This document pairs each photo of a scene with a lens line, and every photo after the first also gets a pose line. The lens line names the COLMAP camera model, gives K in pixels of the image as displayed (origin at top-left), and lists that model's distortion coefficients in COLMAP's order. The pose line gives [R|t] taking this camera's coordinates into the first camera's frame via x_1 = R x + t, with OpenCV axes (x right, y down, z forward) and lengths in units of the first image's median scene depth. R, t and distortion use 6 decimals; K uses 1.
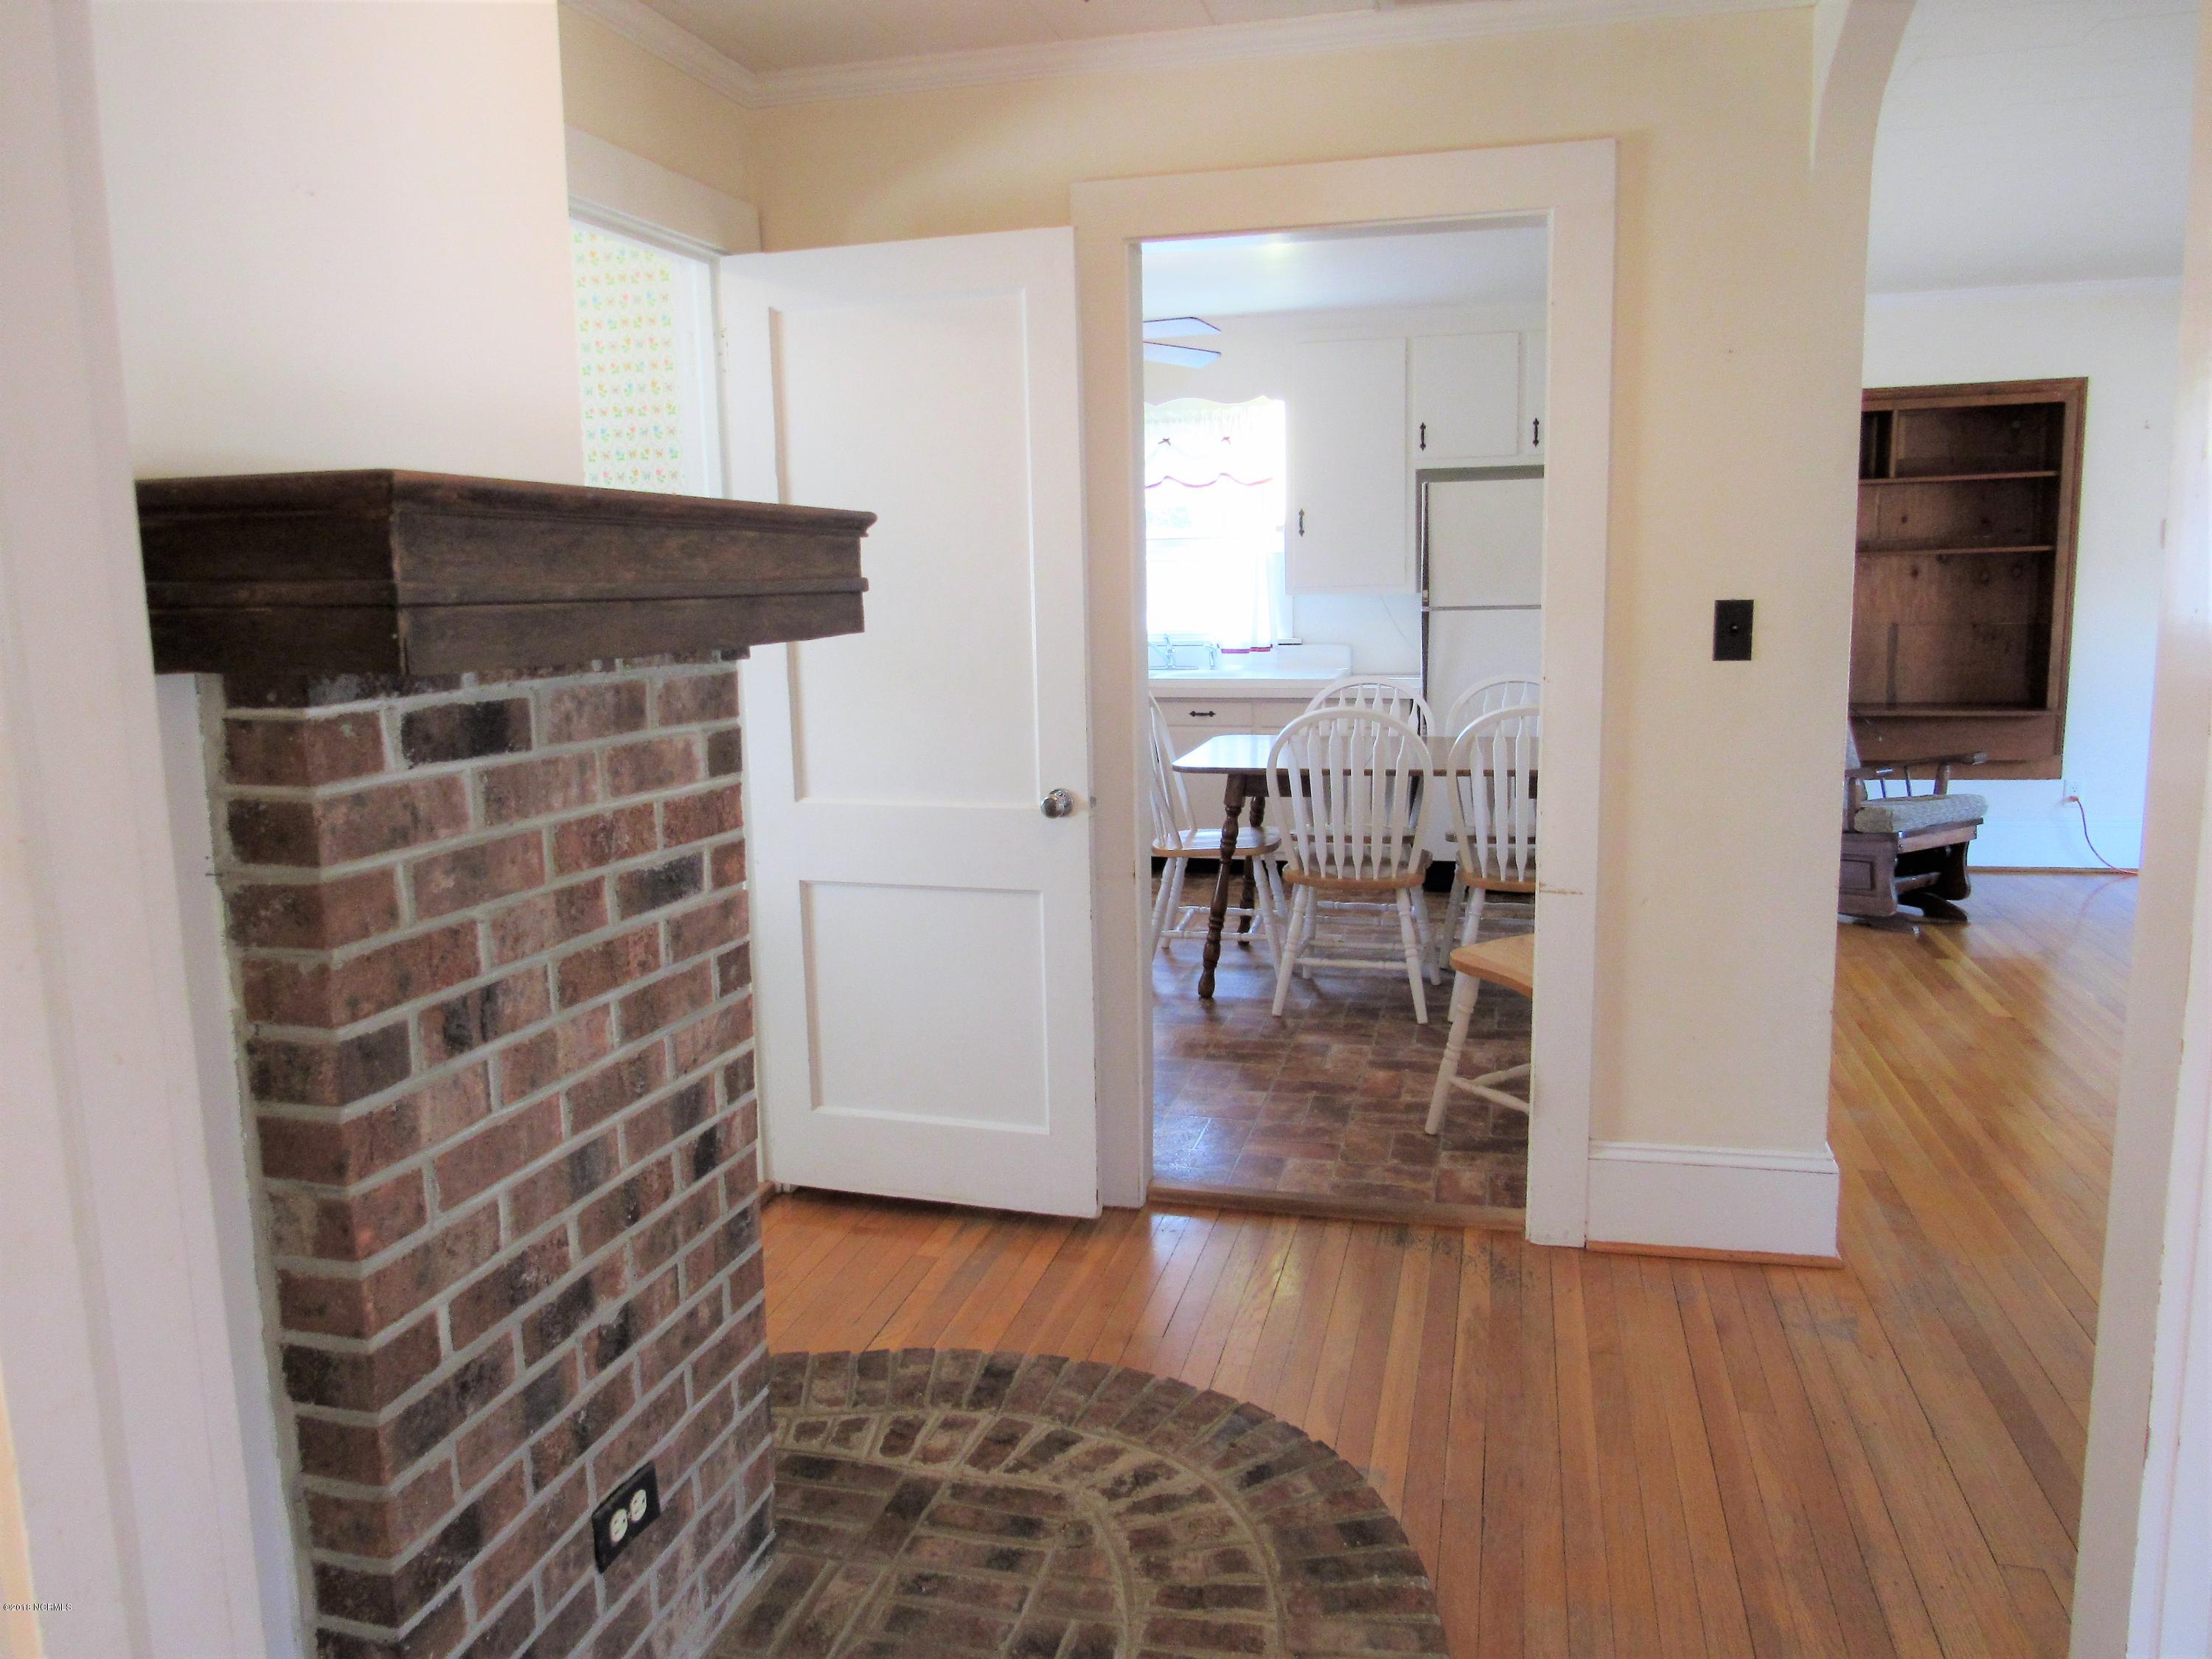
lens RADIAL K [[1572.5, 0, 1089.9], [0, 1572.5, 838.7], [0, 0, 1]] dist [-0.023812, -0.002193]
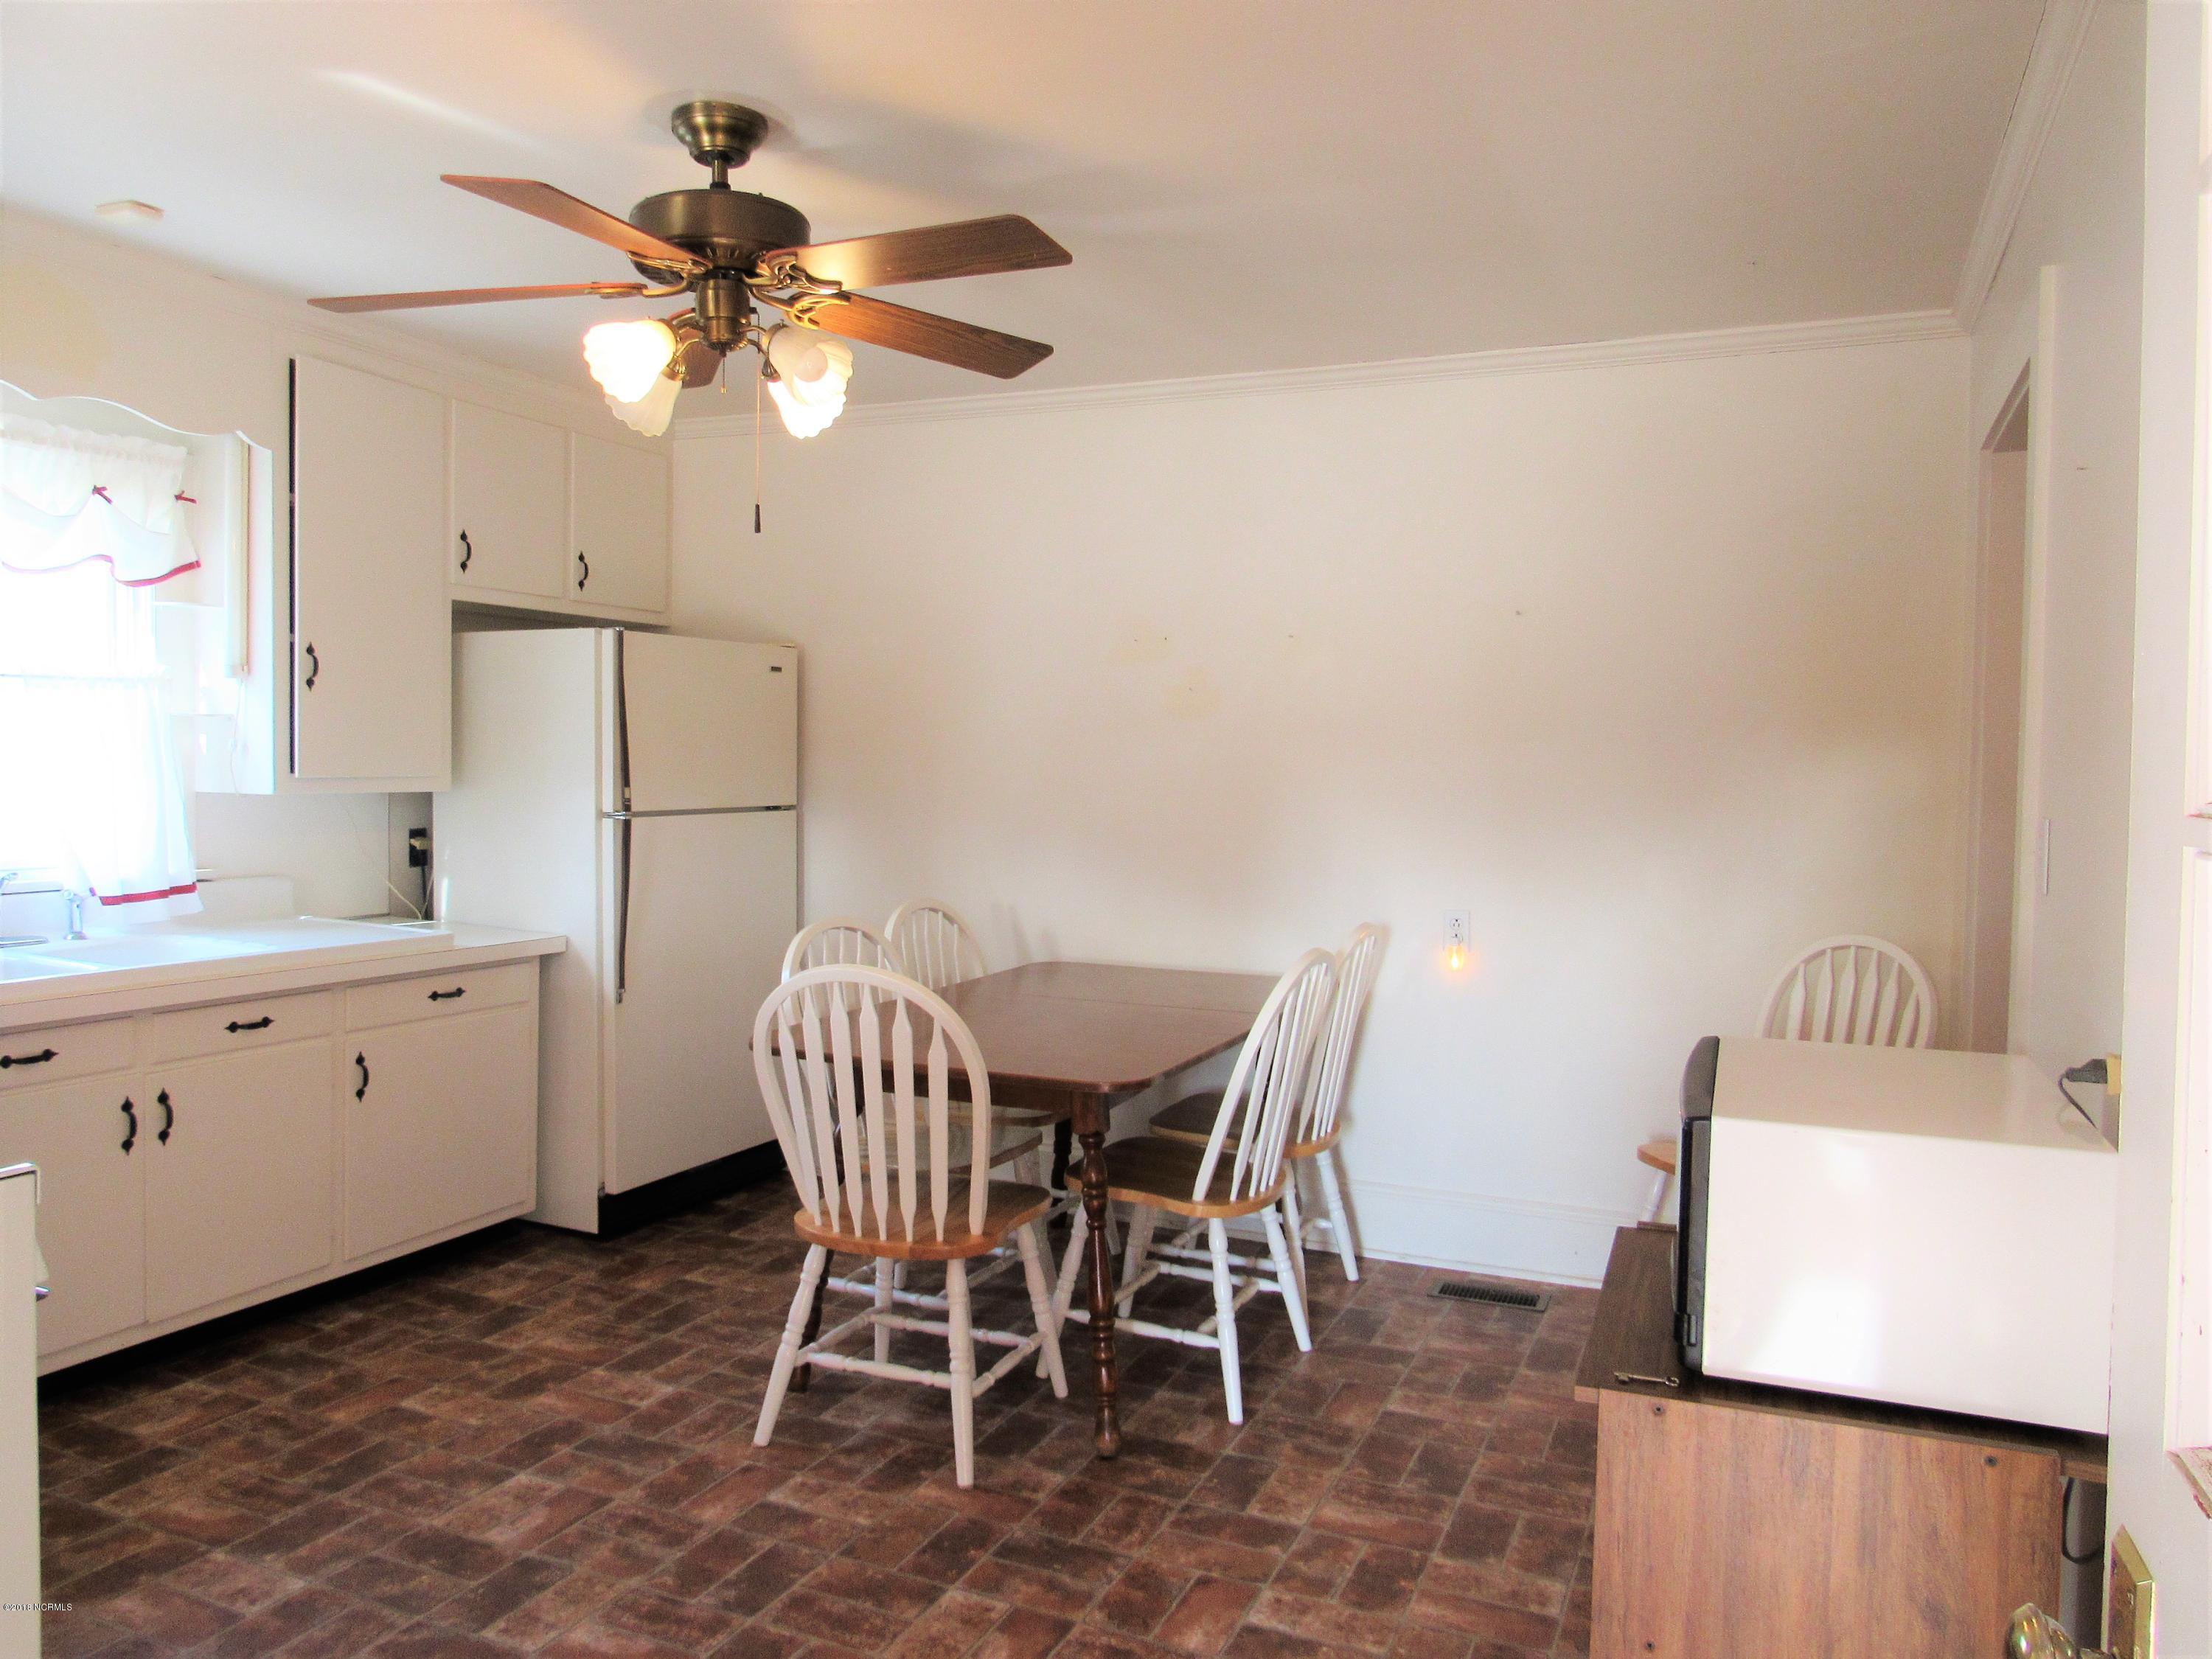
lens RADIAL K [[1572.5, 0, 1089.9], [0, 1572.5, 838.7], [0, 0, 1]] dist [-0.023812, -0.002193]
pose [[0.162697, -0.030415, 0.986207, -0.386483], [0.140588, 0.990041, 0.007340, -0.104929], [-0.976609, 0.137455, 0.165353, 0.646001]]
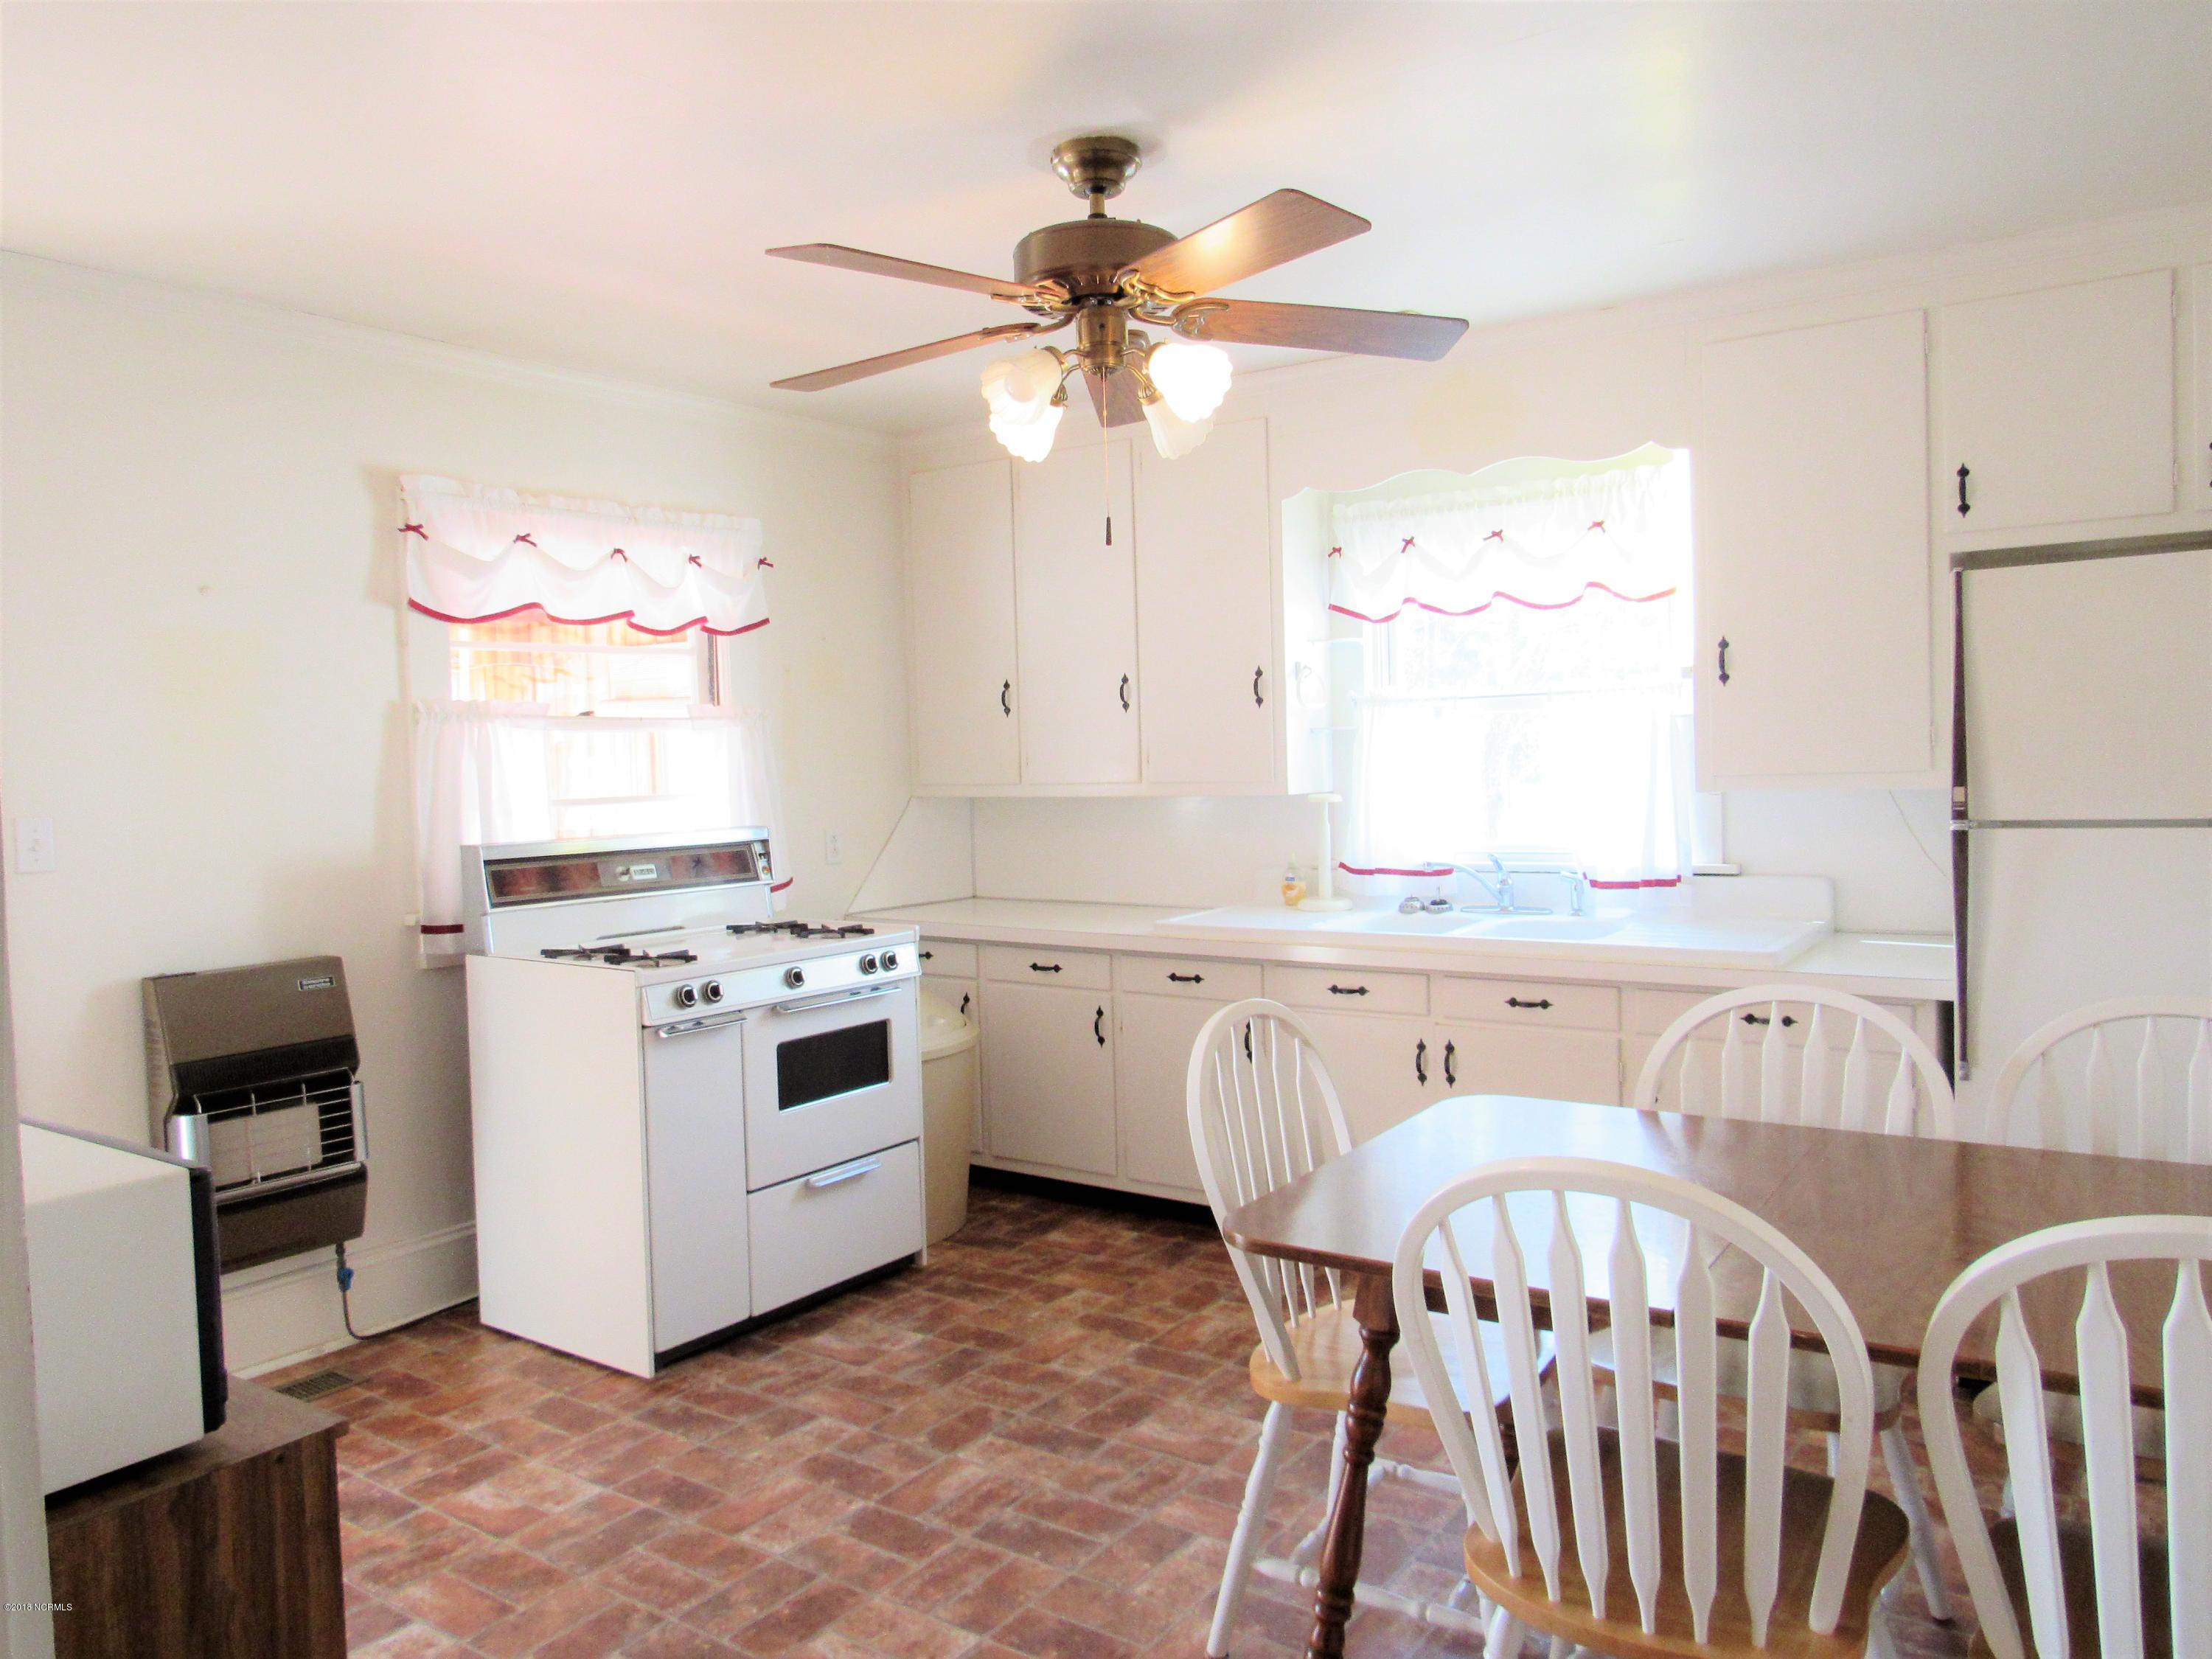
lens RADIAL K [[1572.5, 0, 1089.9], [0, 1572.5, 838.7], [0, 0, 1]] dist [-0.023812, -0.002193]
pose [[0.936067, 0.006540, -0.351762, 0.121537], [-0.041944, 0.994771, -0.093121, -0.079308], [0.349313, 0.101921, 0.931446, 0.420322]]
